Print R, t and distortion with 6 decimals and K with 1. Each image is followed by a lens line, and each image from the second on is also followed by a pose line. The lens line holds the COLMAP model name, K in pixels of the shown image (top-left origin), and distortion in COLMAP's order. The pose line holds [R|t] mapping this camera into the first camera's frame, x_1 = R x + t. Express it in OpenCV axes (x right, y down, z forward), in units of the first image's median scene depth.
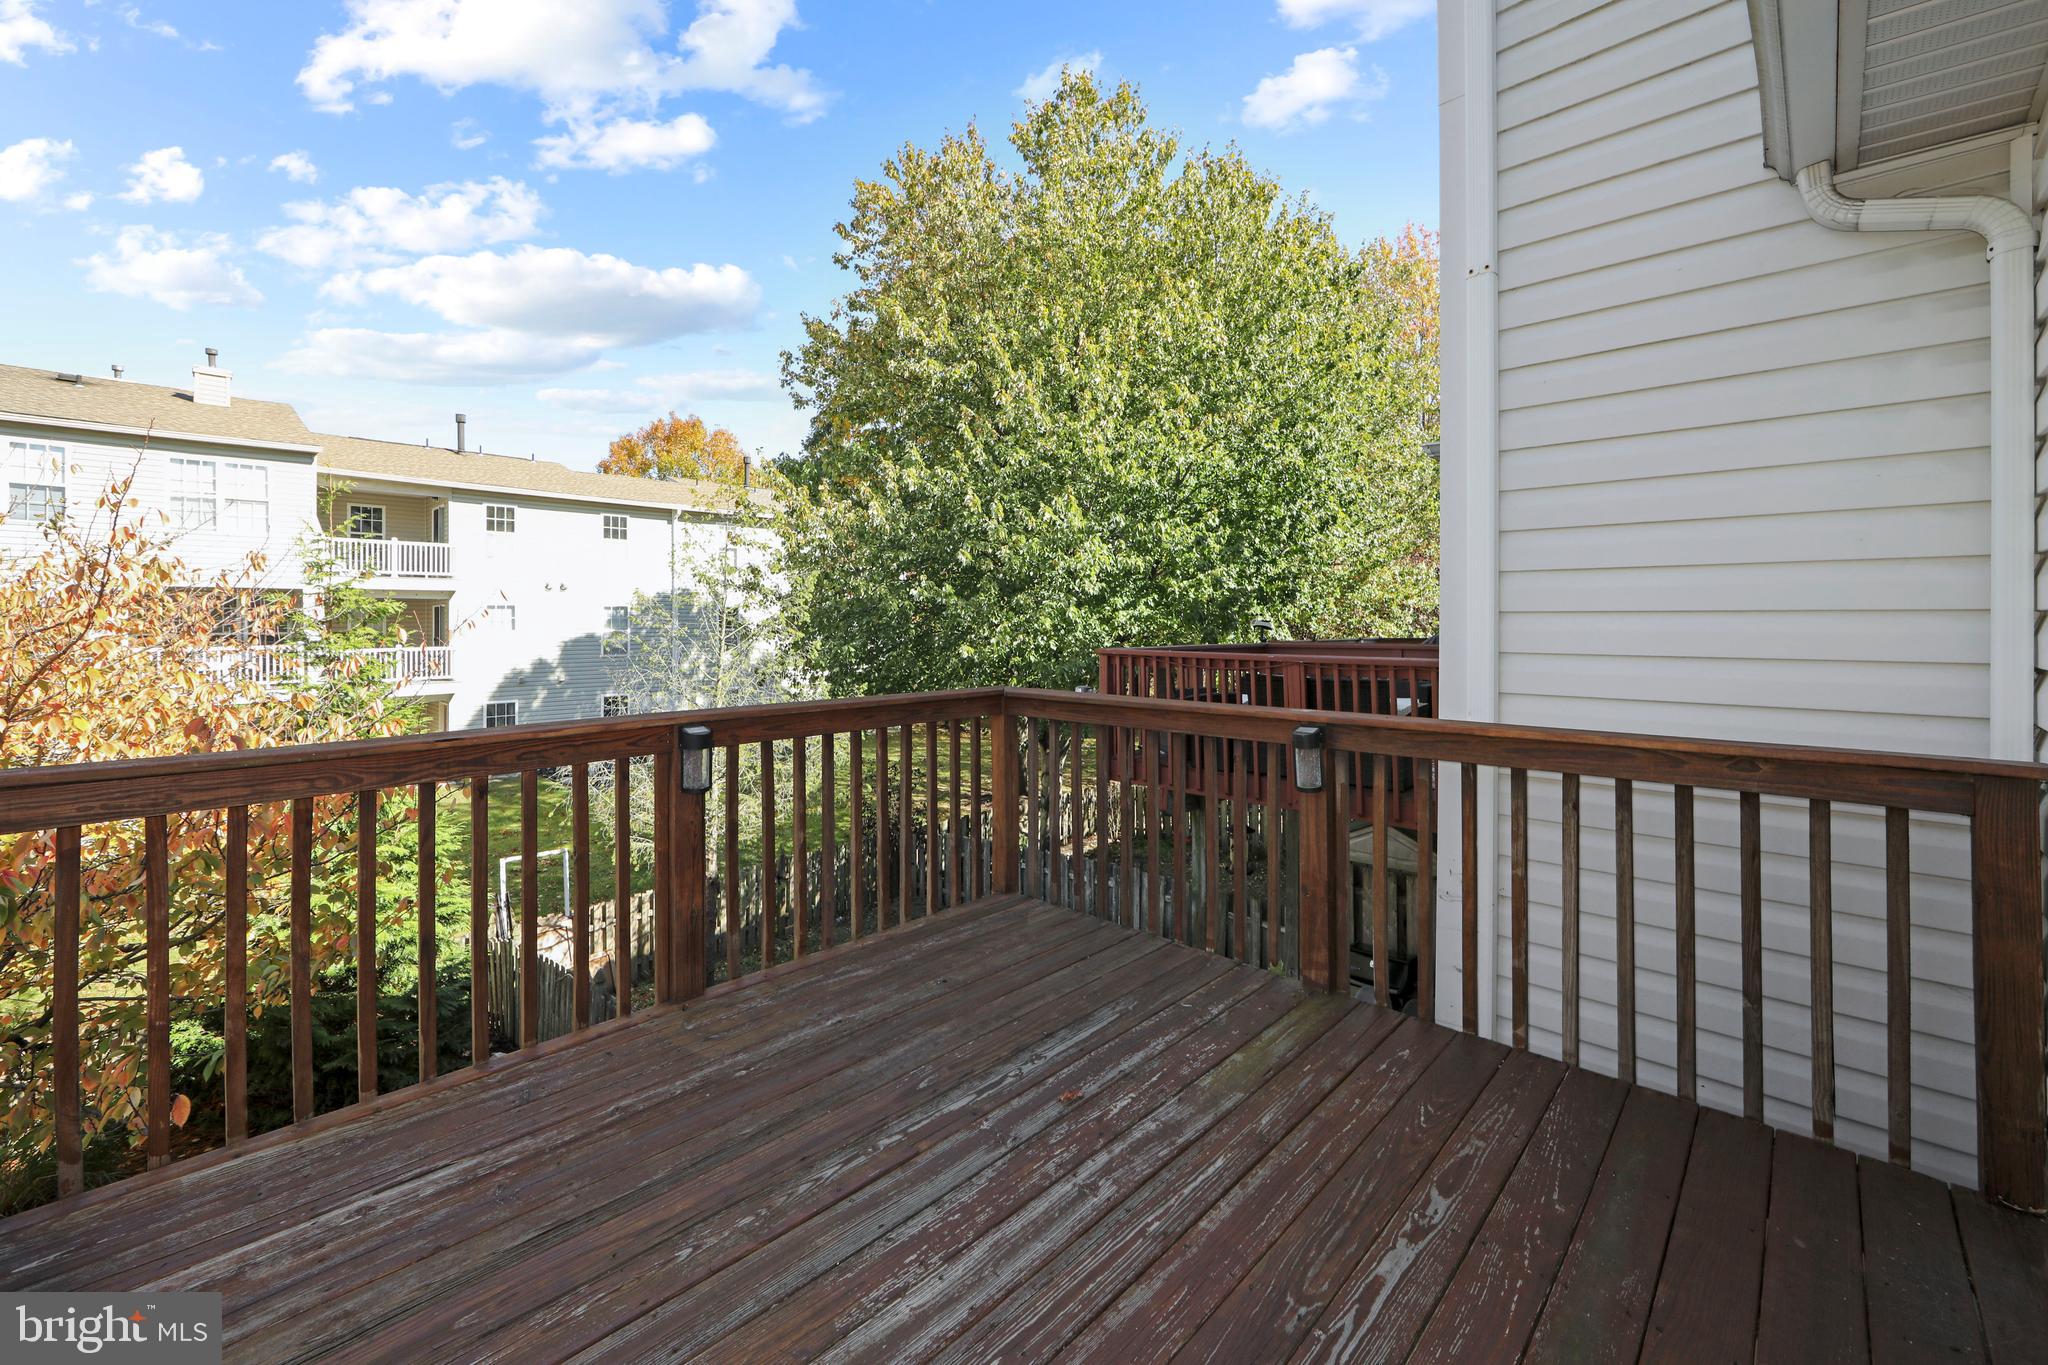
lens RADIAL K [[846.3, 0, 1031.2], [0, 846.3, 617.2], [0, 0, 1]] dist [-0.025799, 0.009481]
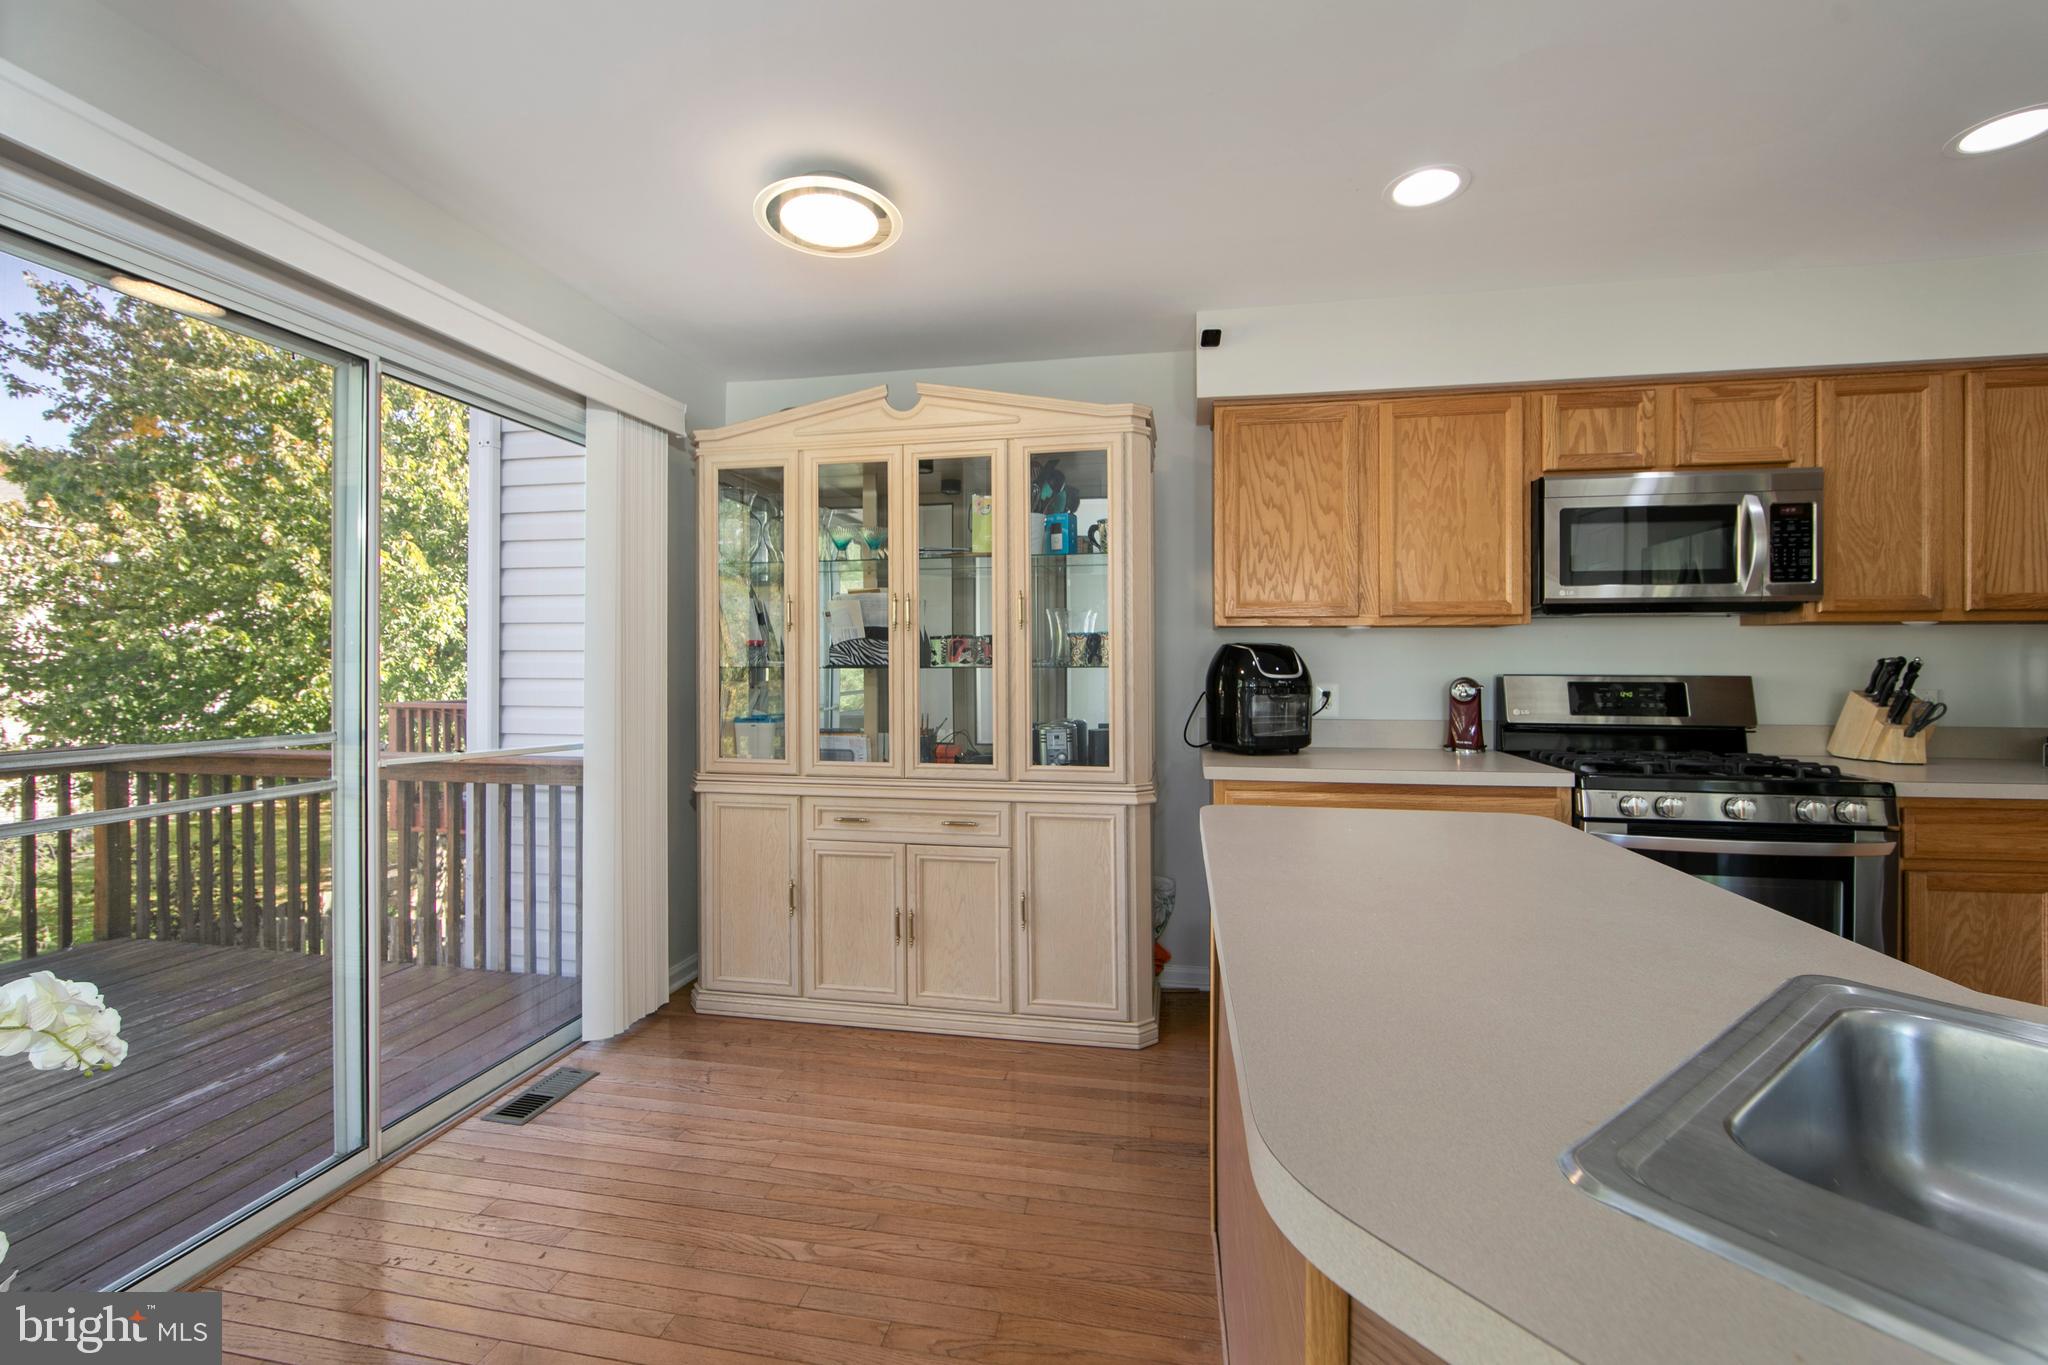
lens RADIAL K [[825.3, 0, 1037.7], [0, 825.3, 673.1], [0, 0, 1]] dist [-0.005997, 0.000494]
pose [[0.843743, 0.002125, 0.536743, 0.638916], [-0.008015, 0.999931, 0.008640, -0.040110], [-0.536687, -0.011592, 0.843702, -0.792425]]
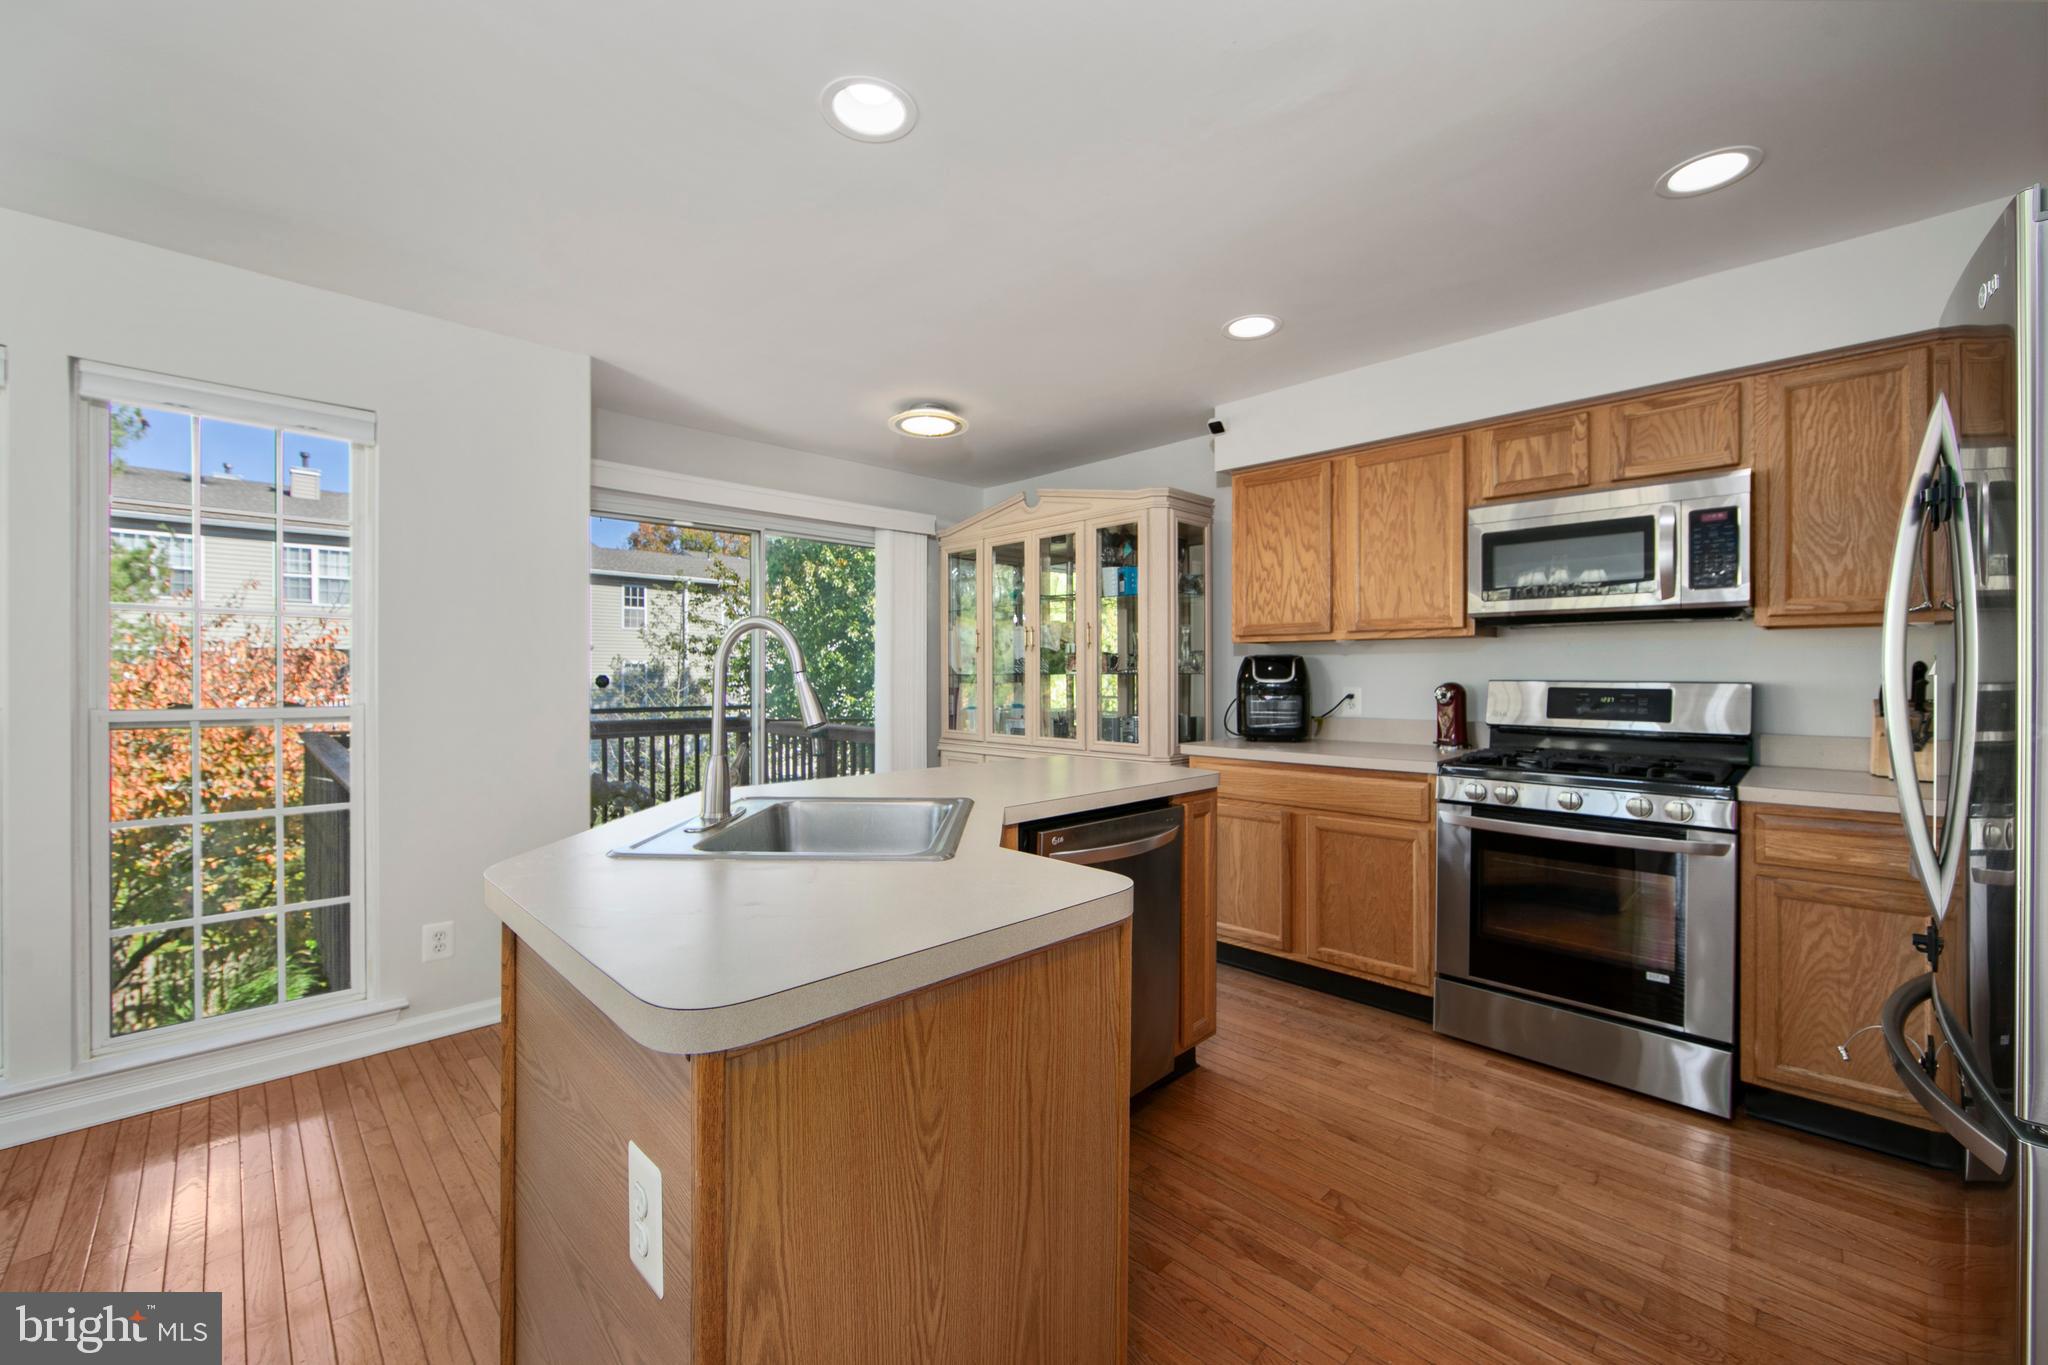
lens RADIAL K [[811.6, 0, 1015.0], [0, 811.6, 684.5], [0, 0, 1]] dist [-0.001621, -0.000204]
pose [[0.998957, 0.008867, -0.044788, 1.106005], [-0.008255, 0.999870, 0.013846, -0.038749], [0.044905, -0.013462, 0.998901, -1.412857]]
